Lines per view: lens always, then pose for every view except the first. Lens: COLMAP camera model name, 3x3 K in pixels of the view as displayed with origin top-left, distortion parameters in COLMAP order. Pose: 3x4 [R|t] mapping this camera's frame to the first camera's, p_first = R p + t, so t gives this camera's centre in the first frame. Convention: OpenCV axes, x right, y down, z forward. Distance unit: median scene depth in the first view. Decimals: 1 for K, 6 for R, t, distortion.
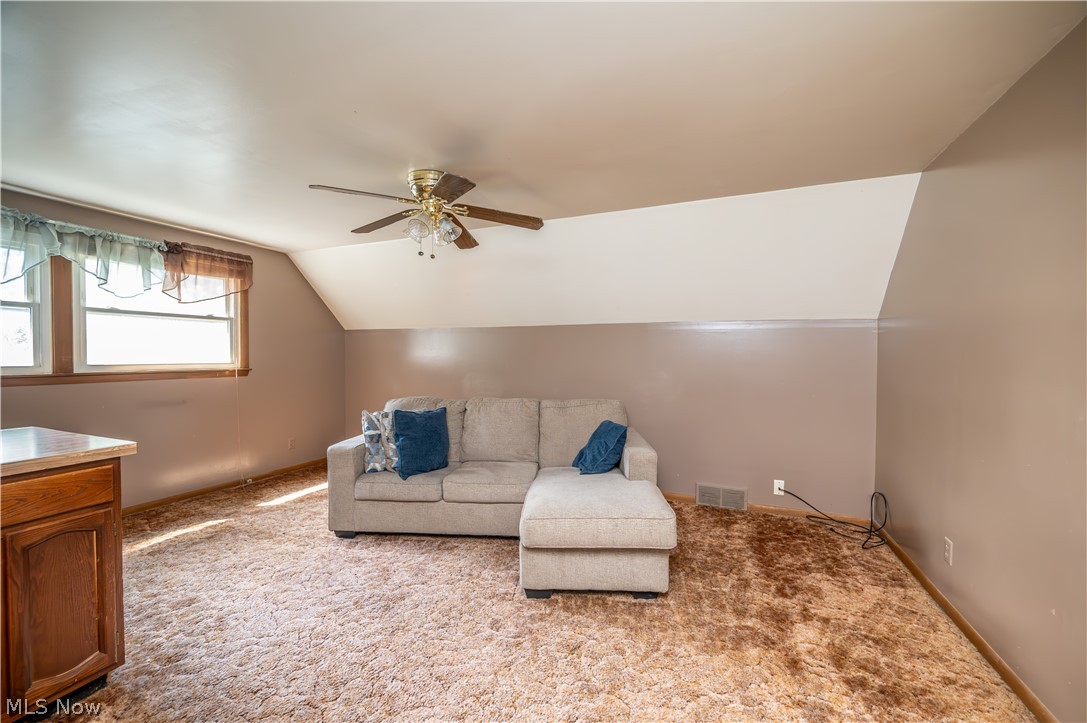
lens RADIAL K [[431.1, 0, 546.1], [0, 431.1, 359.6], [0, 0, 1]] dist [-0.000885, 0.000560]
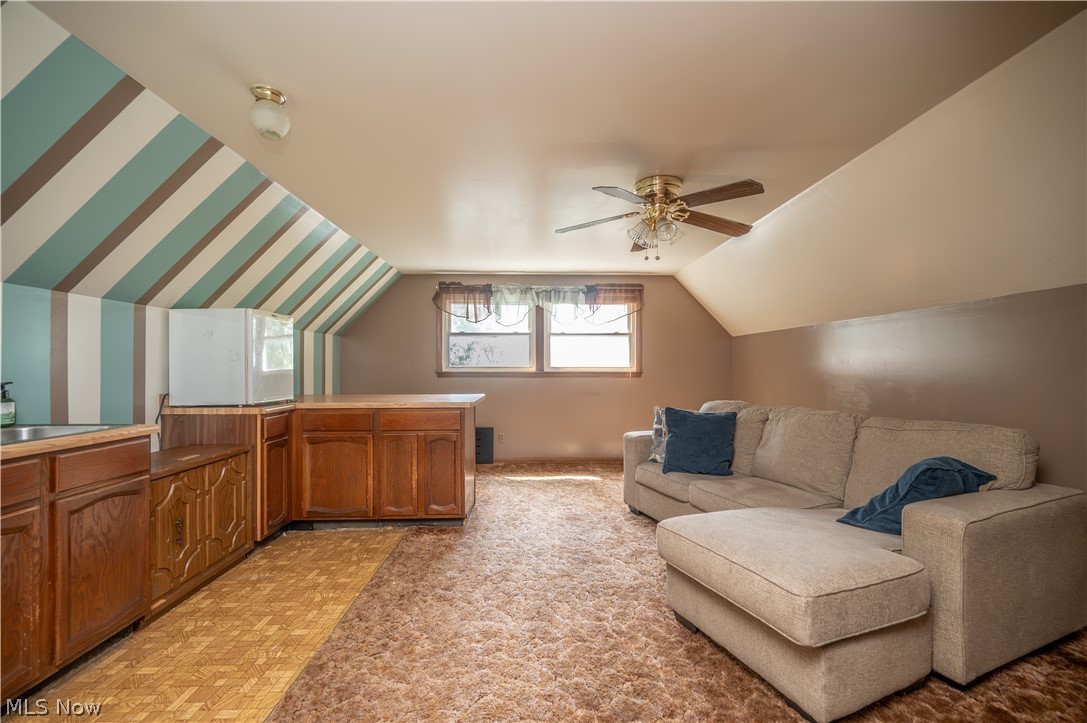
lens RADIAL K [[431.1, 0, 537.2], [0, 431.1, 366.2], [0, 0, 1]] dist [-0.000885, 0.000560]
pose [[0.410687, -0.007625, -0.911745, 0.438567], [-0.006892, 0.999911, -0.011466, 0.027128], [0.911751, 0.010993, 0.410597, 0.243857]]
